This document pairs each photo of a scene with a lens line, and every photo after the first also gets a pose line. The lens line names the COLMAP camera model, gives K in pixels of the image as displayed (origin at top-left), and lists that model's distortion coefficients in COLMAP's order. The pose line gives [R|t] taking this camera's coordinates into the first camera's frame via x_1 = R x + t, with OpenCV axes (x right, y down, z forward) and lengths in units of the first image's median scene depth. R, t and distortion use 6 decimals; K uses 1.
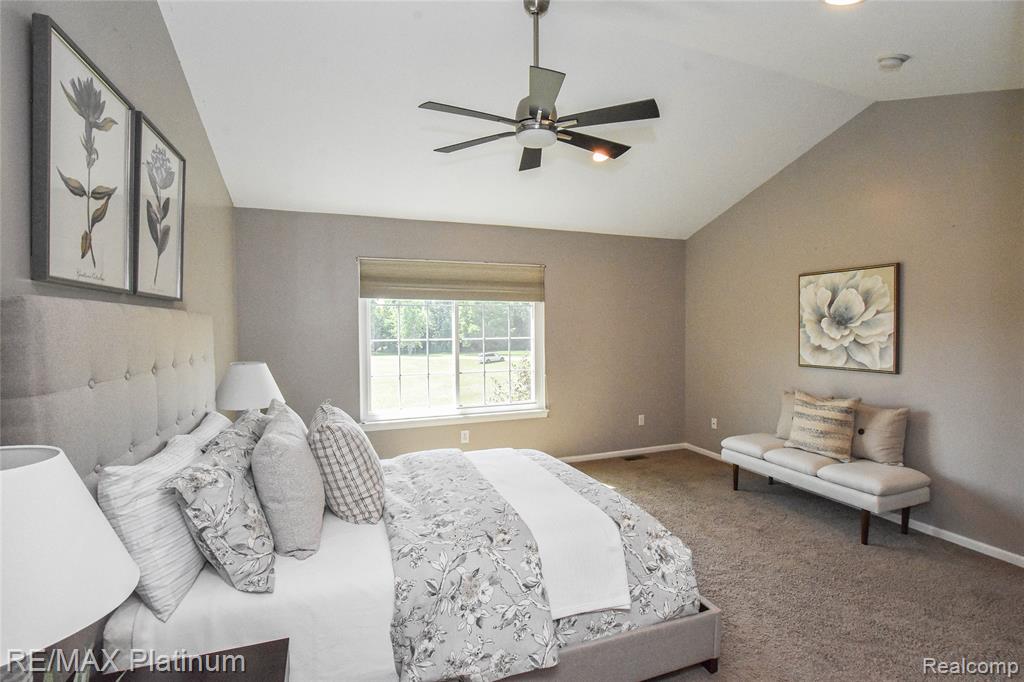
lens RADIAL K [[473.0, 0, 518.8], [0, 473.0, 343.4], [0, 0, 1]] dist [-0.030321, 0.000439]
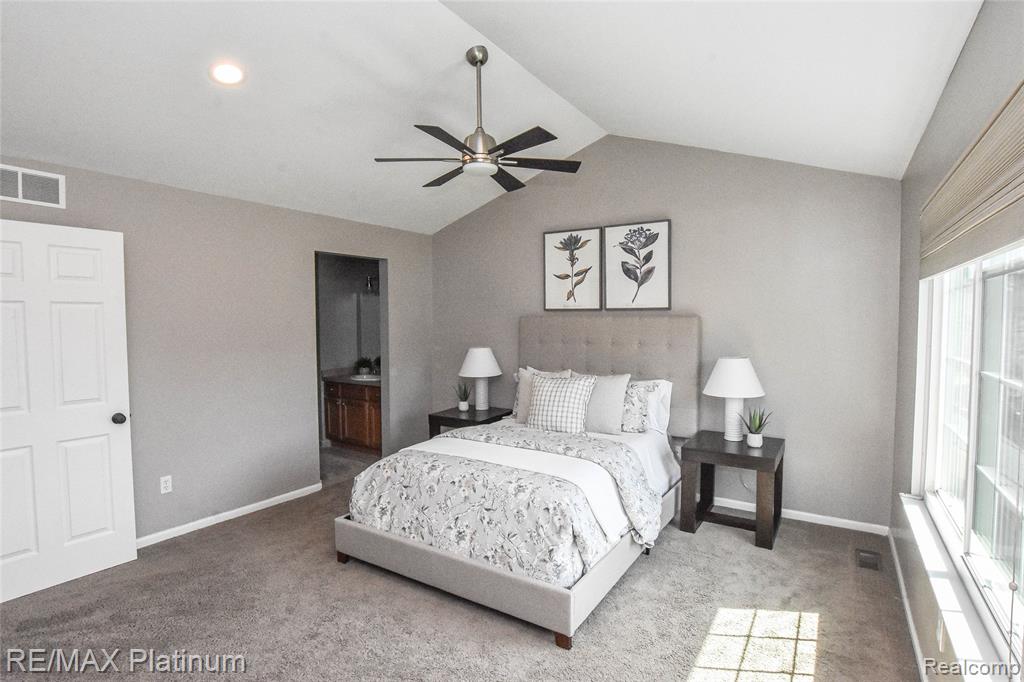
lens RADIAL K [[500.4, 0, 516.0], [0, 500.4, 337.6], [0, 0, 1]] dist [-0.037774, 0.001243]
pose [[-0.800787, 0.029069, -0.598243, 0.950420], [-0.017026, 0.997313, 0.071251, -0.139082], [0.598707, 0.067243, -0.798141, 2.694484]]
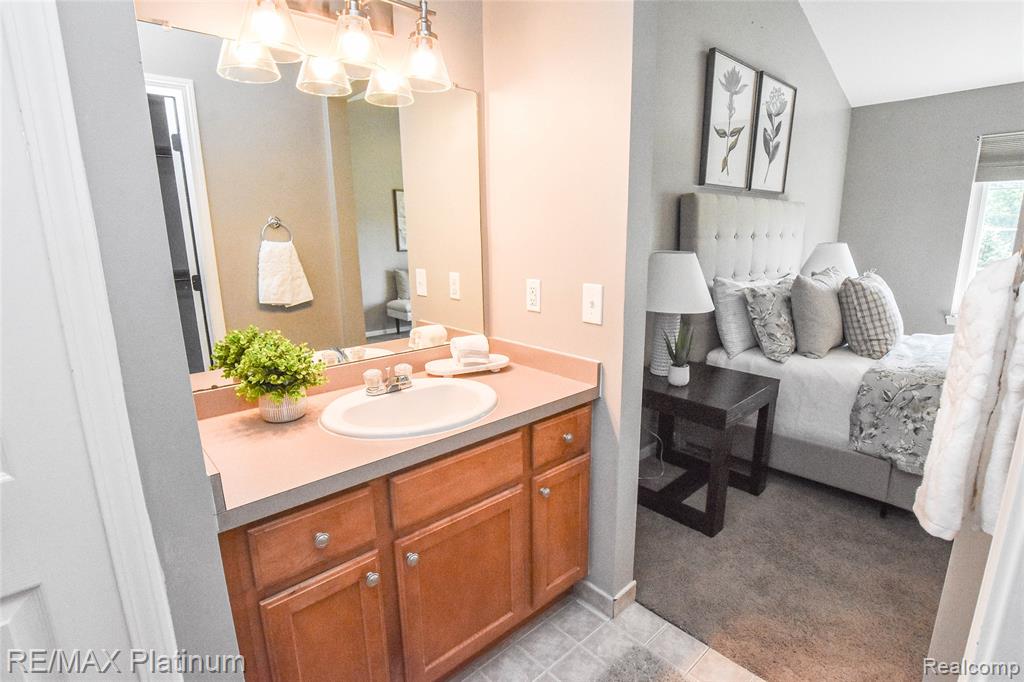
lens RADIAL K [[500.4, 0, 515.5], [0, 500.4, 347.7], [0, 0, 1]] dist [-0.037774, 0.001243]
pose [[0.363442, 0.209532, -0.907748, 0.601084], [-0.020022, 0.975911, 0.217249, 0.076504], [0.931402, -0.060782, 0.358882, -0.458356]]
